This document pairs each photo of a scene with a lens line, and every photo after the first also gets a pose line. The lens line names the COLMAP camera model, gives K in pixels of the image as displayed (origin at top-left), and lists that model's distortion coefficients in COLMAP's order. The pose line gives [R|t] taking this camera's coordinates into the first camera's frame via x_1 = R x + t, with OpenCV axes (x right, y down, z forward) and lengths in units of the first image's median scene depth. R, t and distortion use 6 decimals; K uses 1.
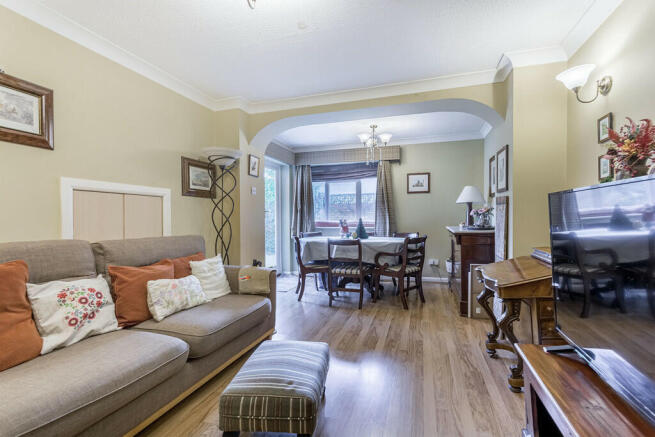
lens RADIAL K [[285.4, 0, 330.0], [0, 285.4, 220.5], [0, 0, 1]] dist [0.005218, 0.000256]
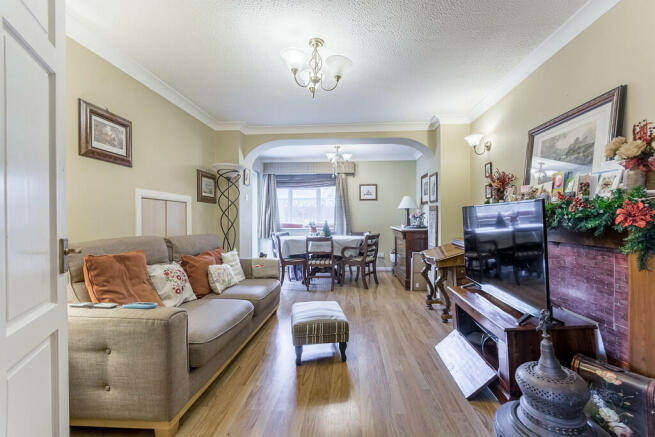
lens RADIAL K [[285.4, 0, 327.7], [0, 285.4, 220.1], [0, 0, 1]] dist [0.005218, 0.000256]
pose [[0.973617, 0.000335, 0.228188, -0.284326], [0.001998, 0.999948, -0.009995, 0.005896], [-0.228180, 0.010187, 0.973566, -0.337846]]
